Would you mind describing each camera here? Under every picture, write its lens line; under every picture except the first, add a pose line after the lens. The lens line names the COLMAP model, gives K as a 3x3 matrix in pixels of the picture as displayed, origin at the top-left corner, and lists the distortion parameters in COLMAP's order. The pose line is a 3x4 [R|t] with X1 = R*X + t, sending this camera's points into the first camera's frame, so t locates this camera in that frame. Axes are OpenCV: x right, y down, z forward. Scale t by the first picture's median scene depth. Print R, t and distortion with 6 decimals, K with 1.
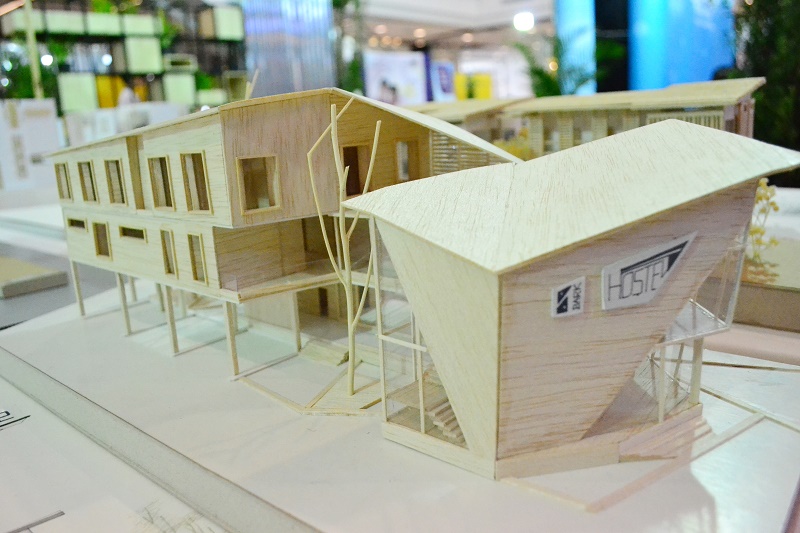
lens RADIAL K [[617.7, 0, 400.0], [0, 617.7, 266.5], [0, 0, 1]] dist [-0.074108, 0.000925]
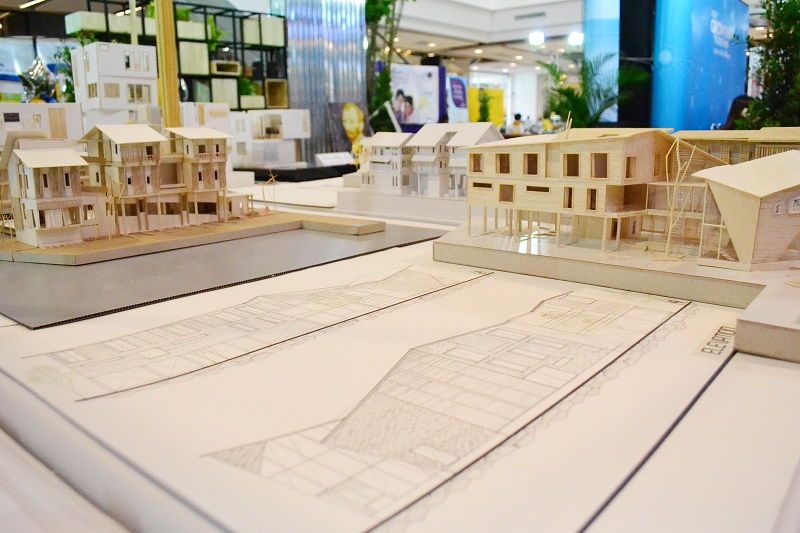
lens RADIAL K [[643.1, 0, 400.0], [0, 643.1, 266.5], [0, 0, 1]] dist [-0.077561, -0.002339]
pose [[0.998997, 0.041312, 0.017296, -0.063778], [-0.040870, 0.998847, -0.025169, 0.019226], [-0.018316, 0.024437, 0.999534, -0.079611]]
